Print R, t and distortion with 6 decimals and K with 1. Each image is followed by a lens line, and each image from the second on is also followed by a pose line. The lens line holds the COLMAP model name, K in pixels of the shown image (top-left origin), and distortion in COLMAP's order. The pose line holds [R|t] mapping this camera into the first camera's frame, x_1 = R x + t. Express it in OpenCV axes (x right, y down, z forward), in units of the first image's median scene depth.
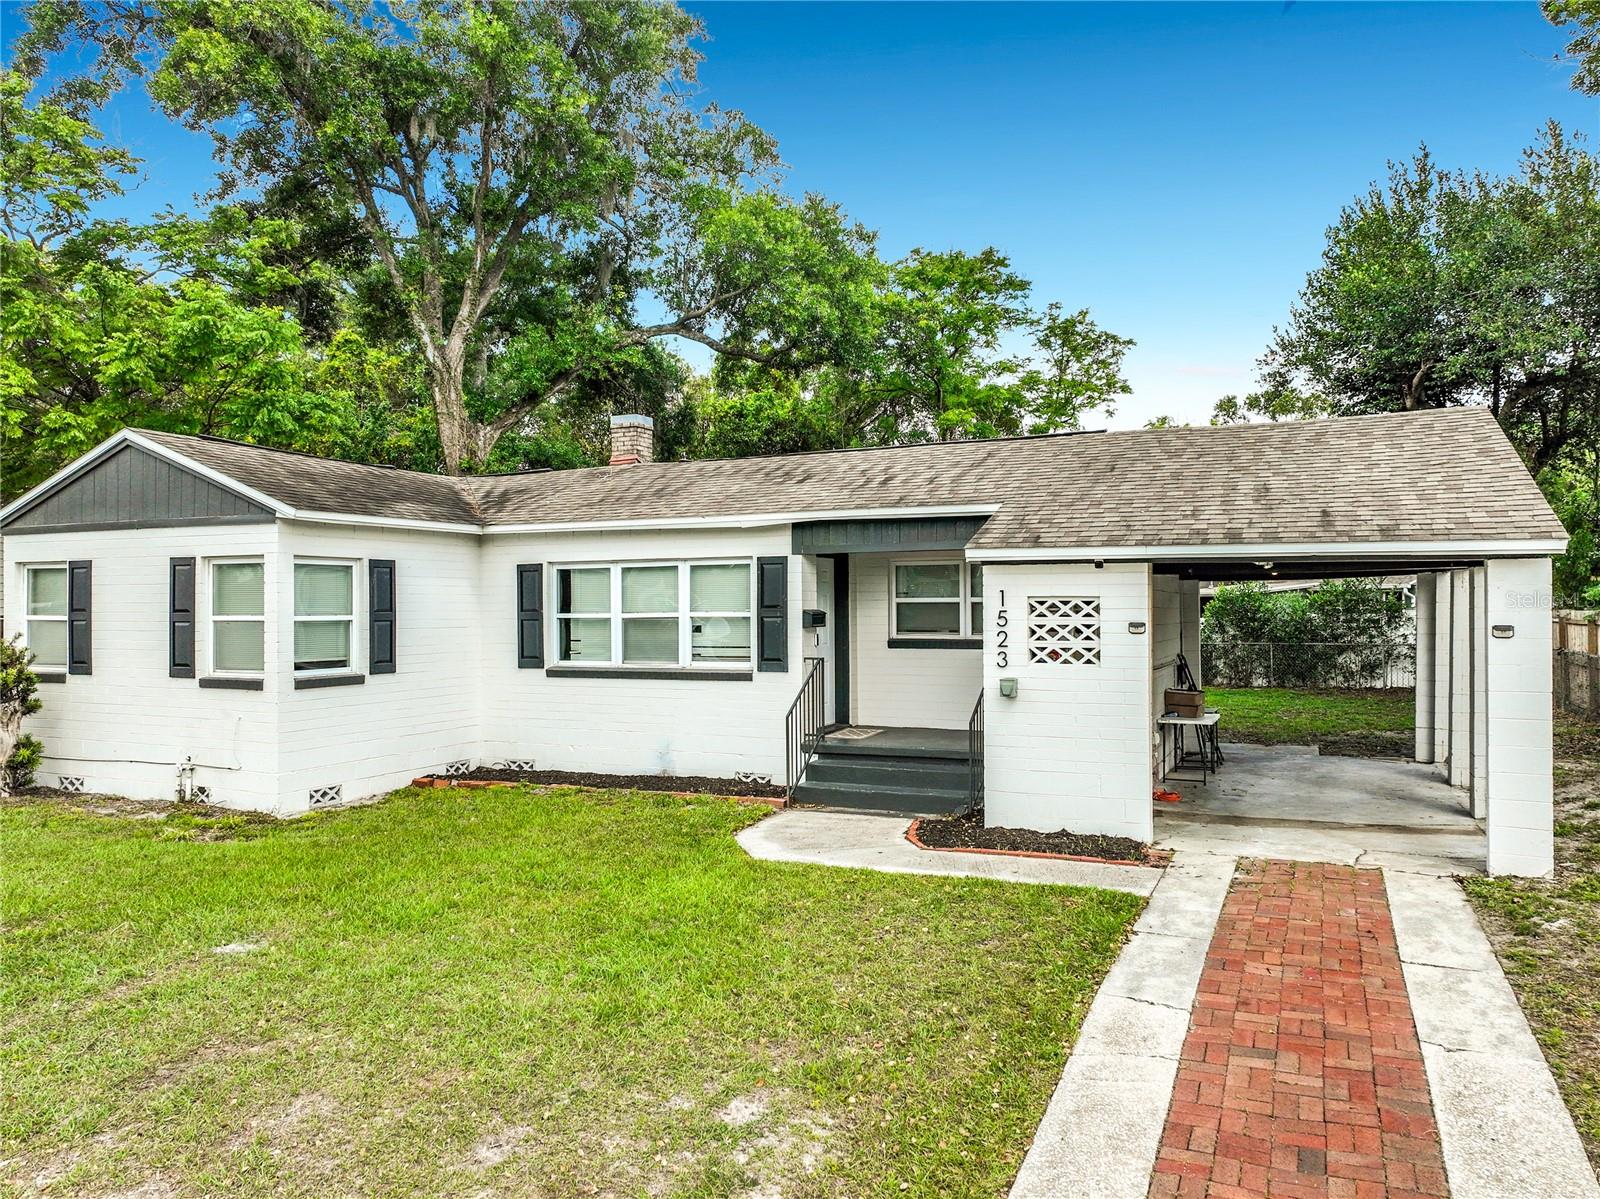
lens RADIAL K [[1112.0, 0, 801.4], [0, 1112.0, 604.0], [0, 0, 1]] dist [0.006401, -0.001493]
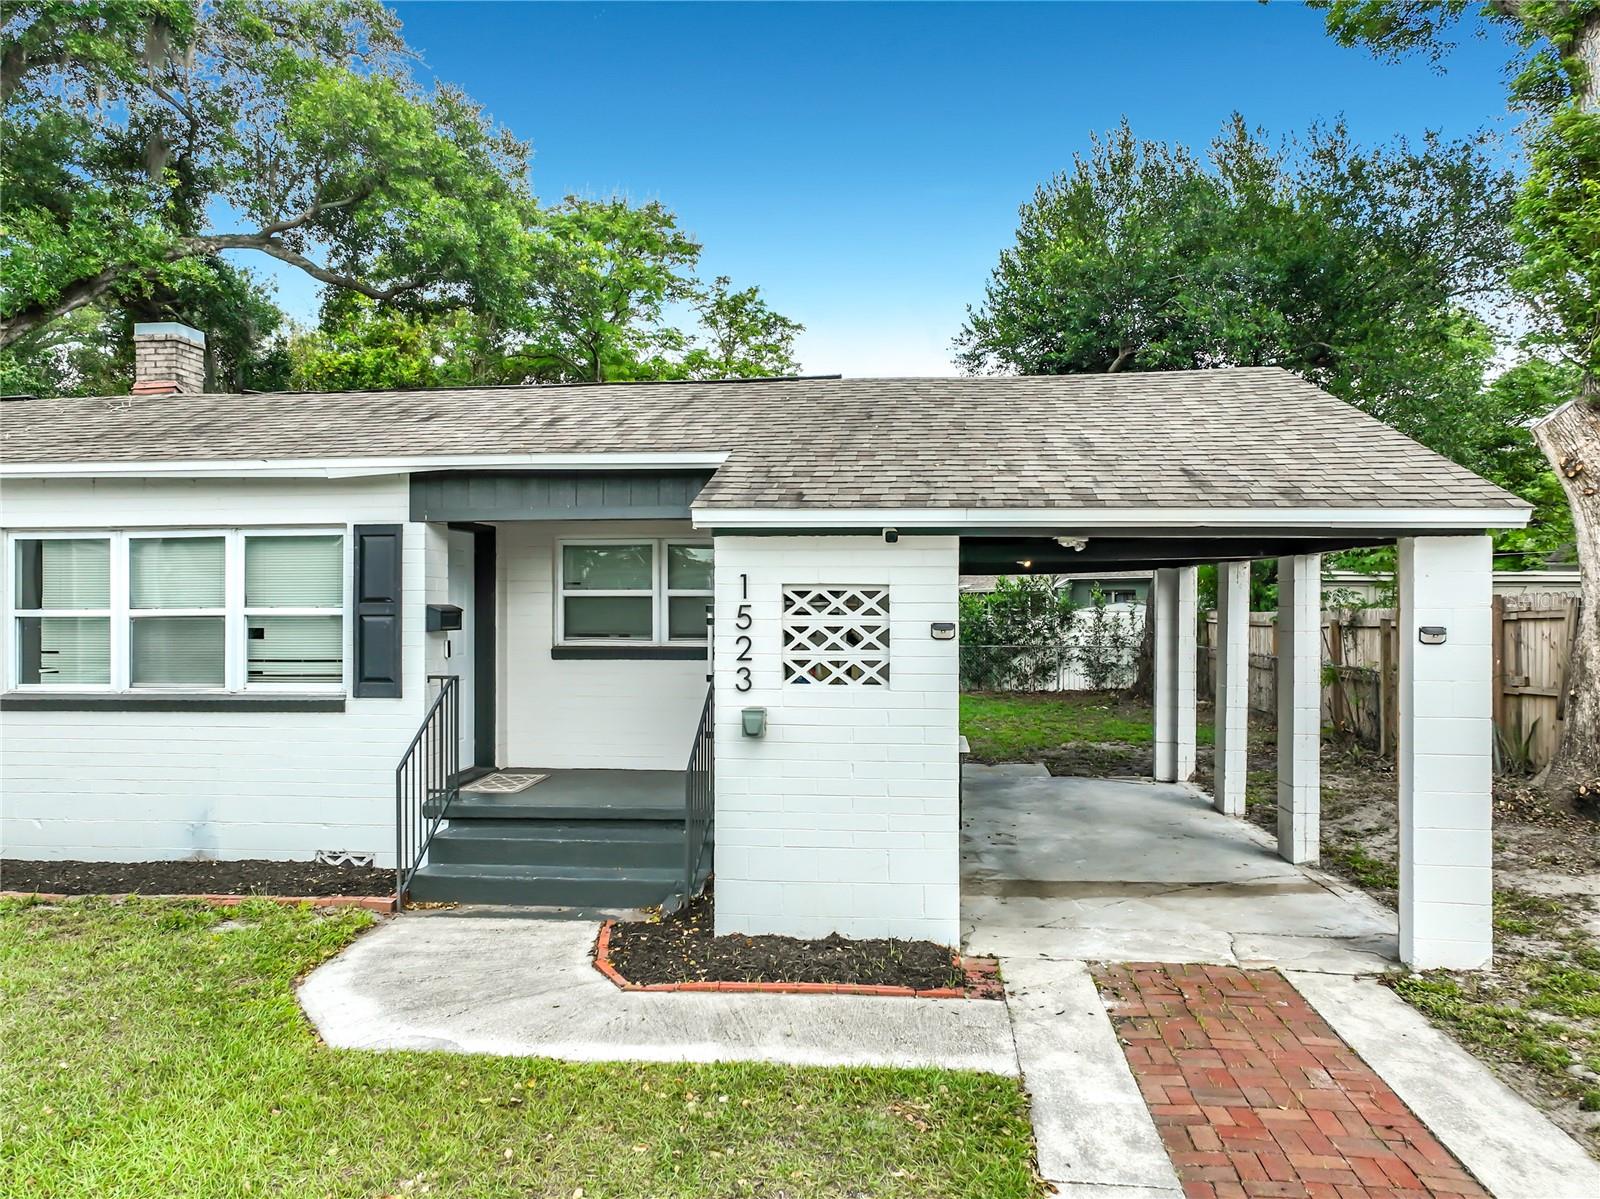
lens RADIAL K [[1112.0, 0, 804.9], [0, 1112.0, 601.6], [0, 0, 1]] dist [0.006401, -0.001493]
pose [[0.948088, 0.006483, 0.317942, 0.004002], [-0.005248, 0.999975, -0.004741, 0.004914], [-0.317965, 0.002826, 0.948098, 0.267579]]
